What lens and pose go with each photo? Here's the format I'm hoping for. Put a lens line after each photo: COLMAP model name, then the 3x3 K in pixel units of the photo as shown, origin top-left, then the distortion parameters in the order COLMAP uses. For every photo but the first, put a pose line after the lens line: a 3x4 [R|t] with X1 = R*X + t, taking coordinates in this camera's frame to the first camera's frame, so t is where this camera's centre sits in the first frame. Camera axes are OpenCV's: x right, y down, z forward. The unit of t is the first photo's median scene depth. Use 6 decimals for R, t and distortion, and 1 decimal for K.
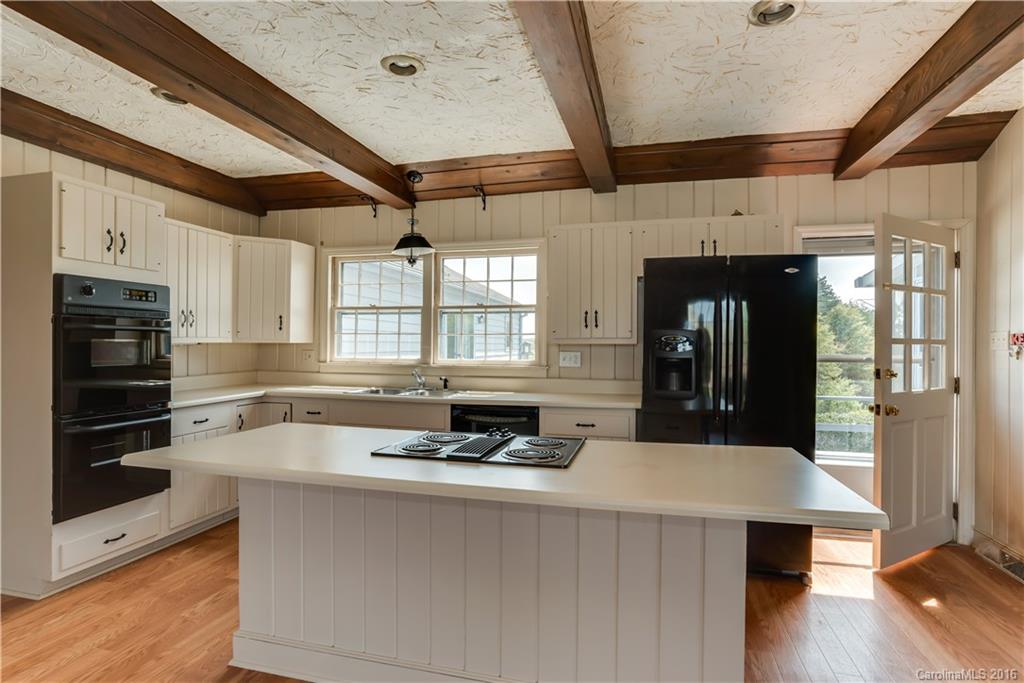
lens RADIAL K [[521.6, 0, 511.6], [0, 521.6, 344.4], [0, 0, 1]] dist [-0.003887, 0.001522]
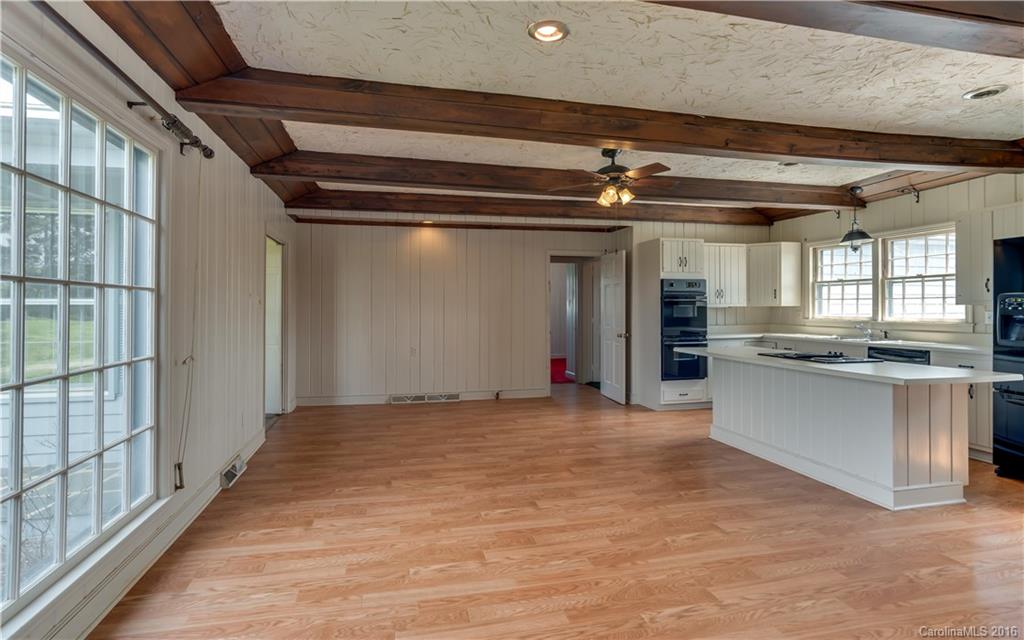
lens RADIAL K [[505.7, 0, 508.6], [0, 505.7, 311.3], [0, 0, 1]] dist [-0.000083, 0.000174]
pose [[0.474399, -0.000910, -0.880309, 0.571327], [0.004467, 0.999989, 0.001374, 0.007111], [0.880299, -0.004584, 0.474398, -0.496007]]
